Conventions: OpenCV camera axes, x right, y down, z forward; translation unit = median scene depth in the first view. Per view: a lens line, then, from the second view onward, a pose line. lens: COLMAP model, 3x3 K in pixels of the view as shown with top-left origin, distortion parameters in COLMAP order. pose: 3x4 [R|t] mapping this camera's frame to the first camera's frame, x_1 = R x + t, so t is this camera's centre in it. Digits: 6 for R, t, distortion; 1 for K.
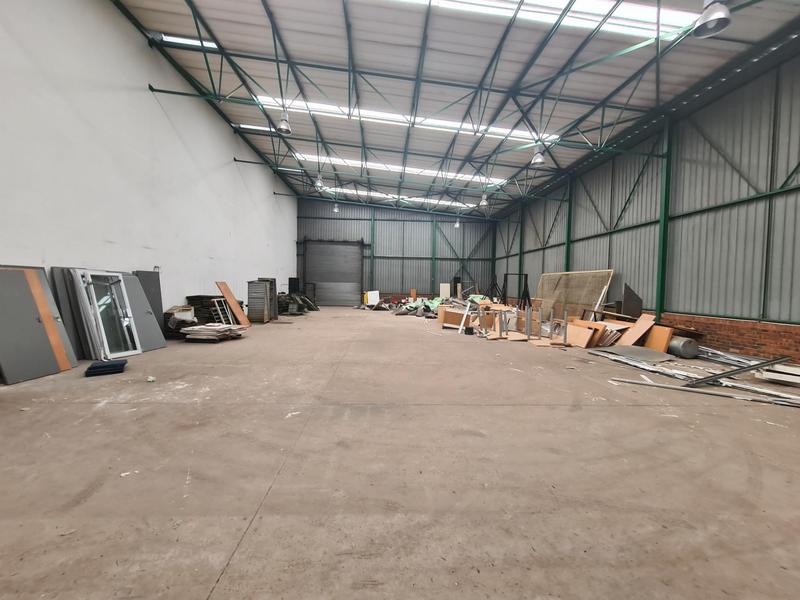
lens RADIAL K [[324.9, 0, 396.0], [0, 324.9, 287.2], [0, 0, 1]] dist [-0.002714, 0.002282]
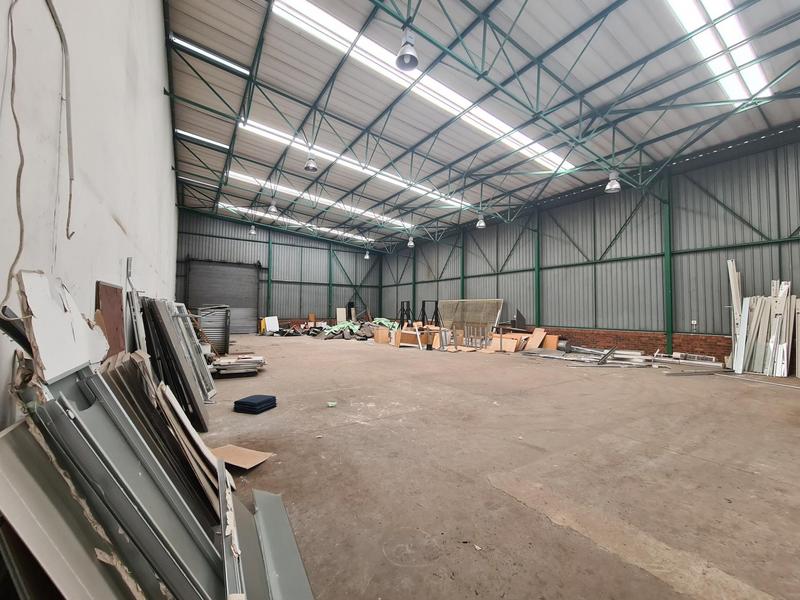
lens RADIAL K [[324.9, 0, 389.9], [0, 324.9, 284.3], [0, 0, 1]] dist [-0.002714, 0.002282]
pose [[0.867603, 0.028463, 0.496442, -0.511016], [0.010439, 0.997098, -0.075412, -0.014575], [-0.497147, 0.070610, 0.864788, -0.026751]]
